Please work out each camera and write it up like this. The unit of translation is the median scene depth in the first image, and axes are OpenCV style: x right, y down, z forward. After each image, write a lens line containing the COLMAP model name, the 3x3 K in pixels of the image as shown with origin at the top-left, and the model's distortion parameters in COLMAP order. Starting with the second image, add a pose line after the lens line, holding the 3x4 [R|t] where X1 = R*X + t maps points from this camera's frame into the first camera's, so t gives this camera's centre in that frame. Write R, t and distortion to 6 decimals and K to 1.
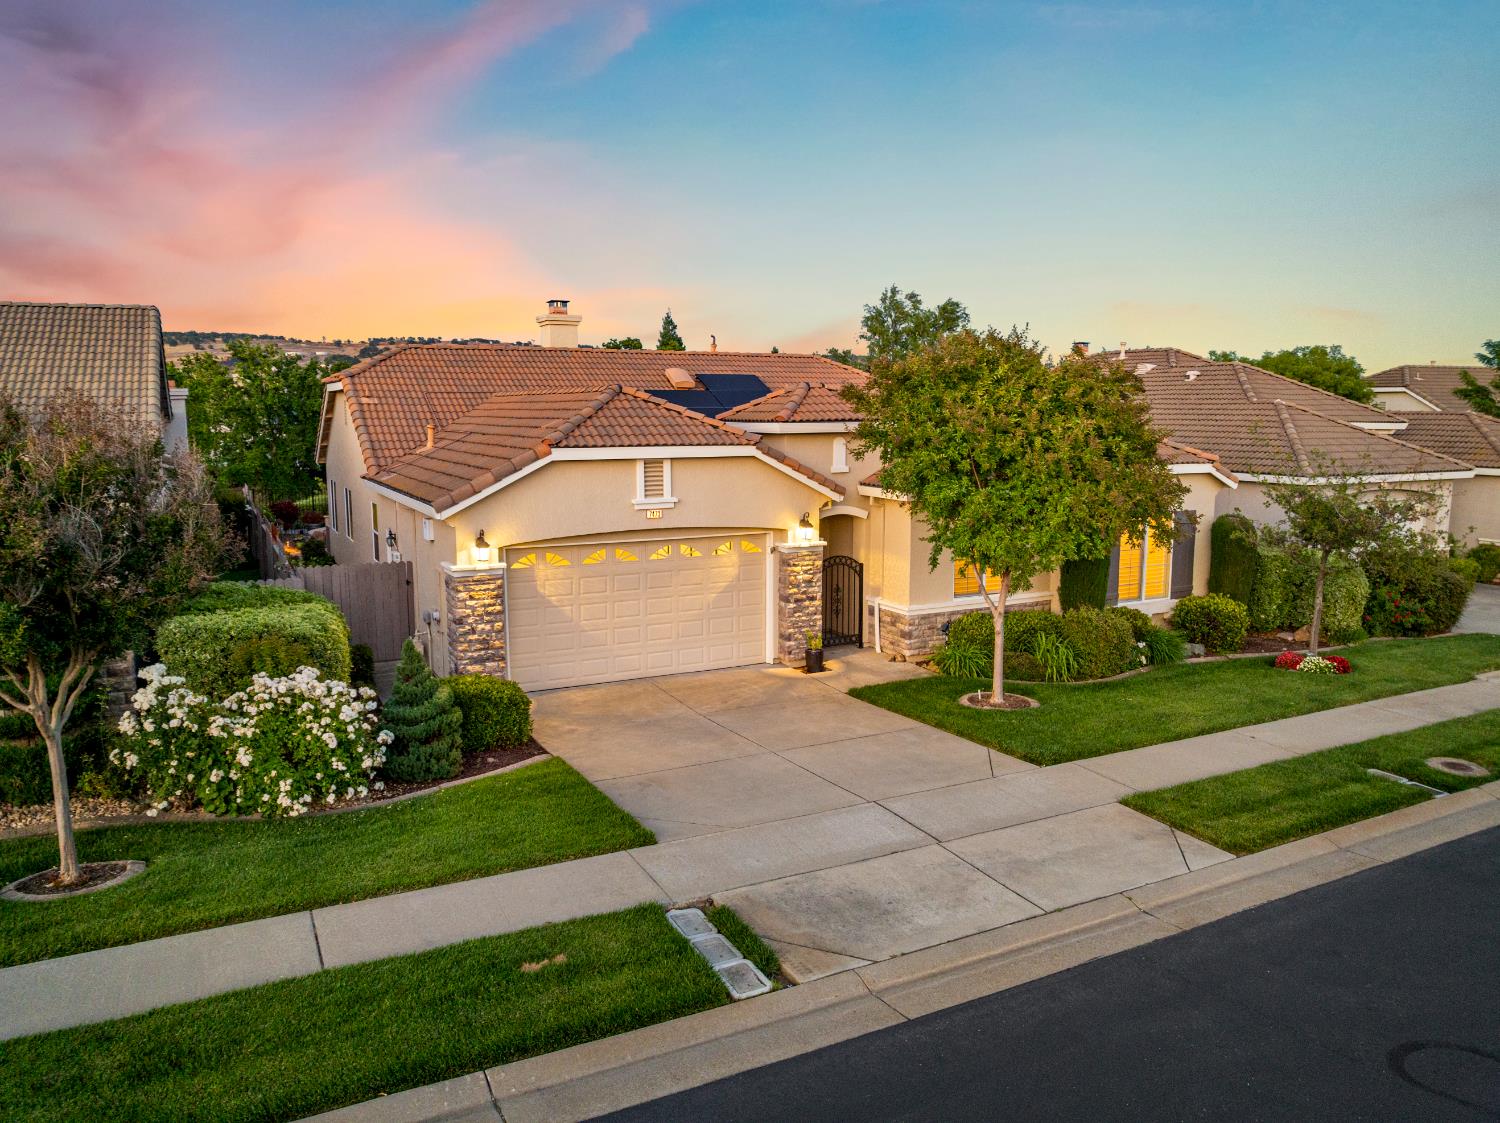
lens RADIAL K [[1055.4, 0, 745.5], [0, 1055.4, 554.5], [0, 0, 1]] dist [-0.042677, 0.002951]
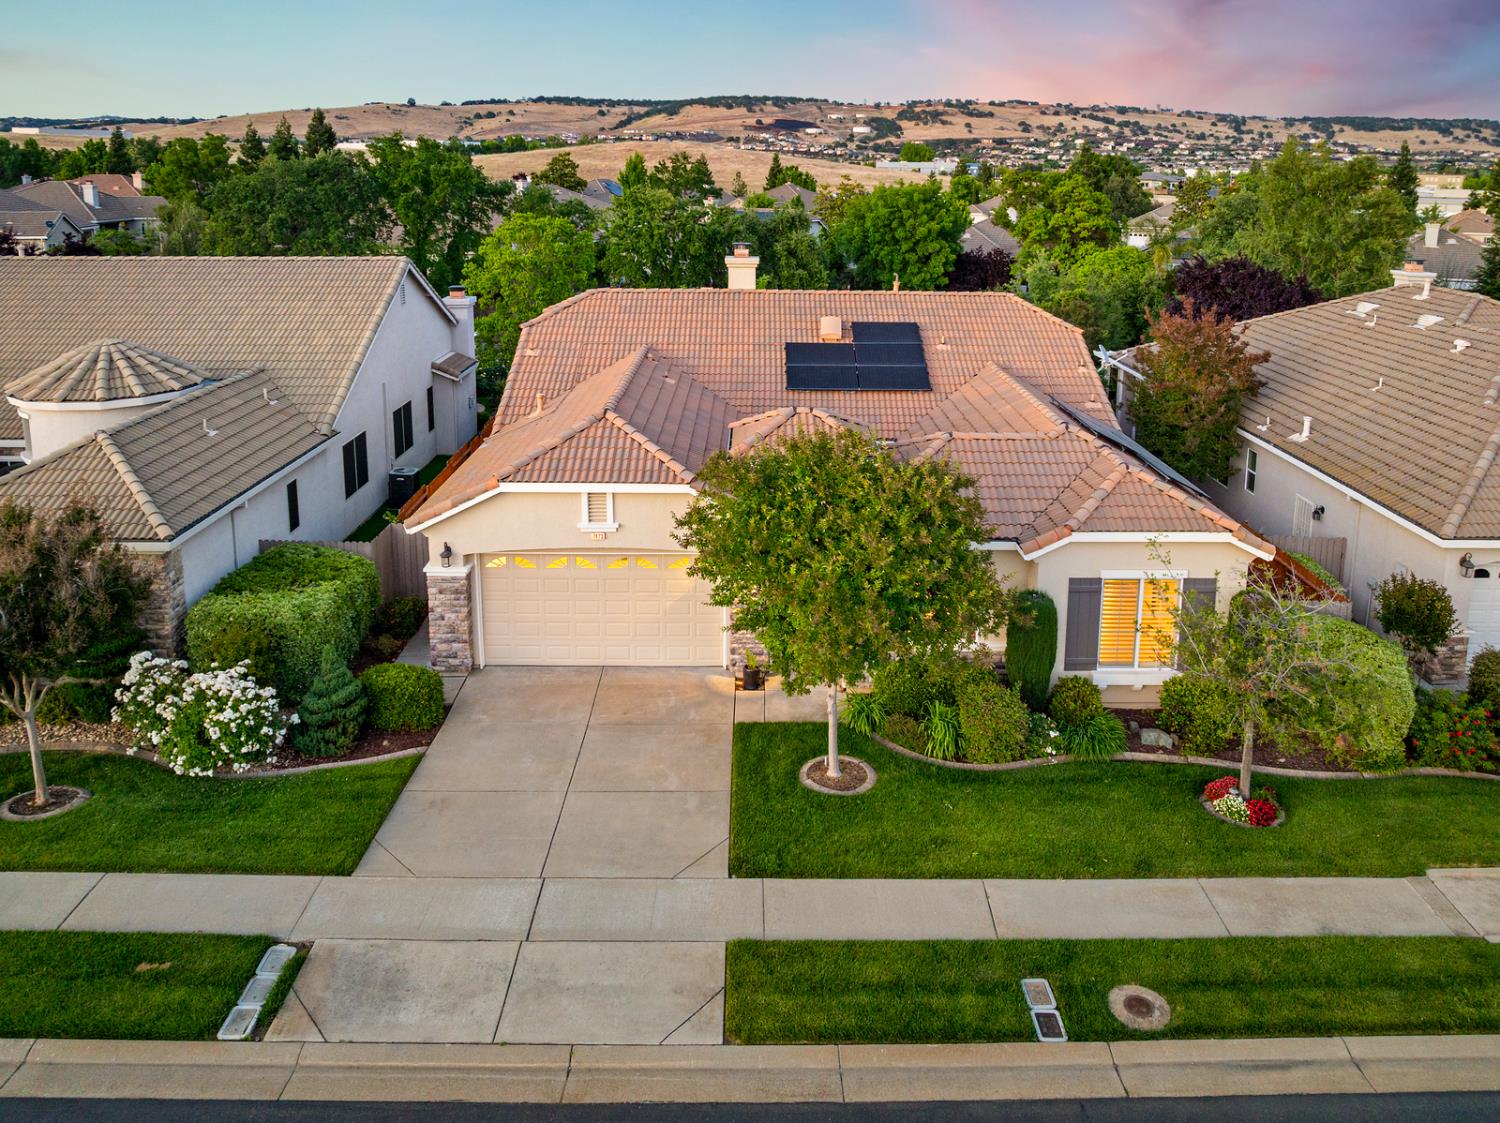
lens RADIAL K [[1107.6, 0, 792.6], [0, 1107.6, 373.4], [0, 0, 1]] dist [-0.042499, 0.006232]
pose [[0.900570, 0.090990, -0.425081, 0.646085], [-0.071133, 0.995514, 0.062394, -0.329247], [0.428852, -0.025953, 0.903002, 0.006839]]
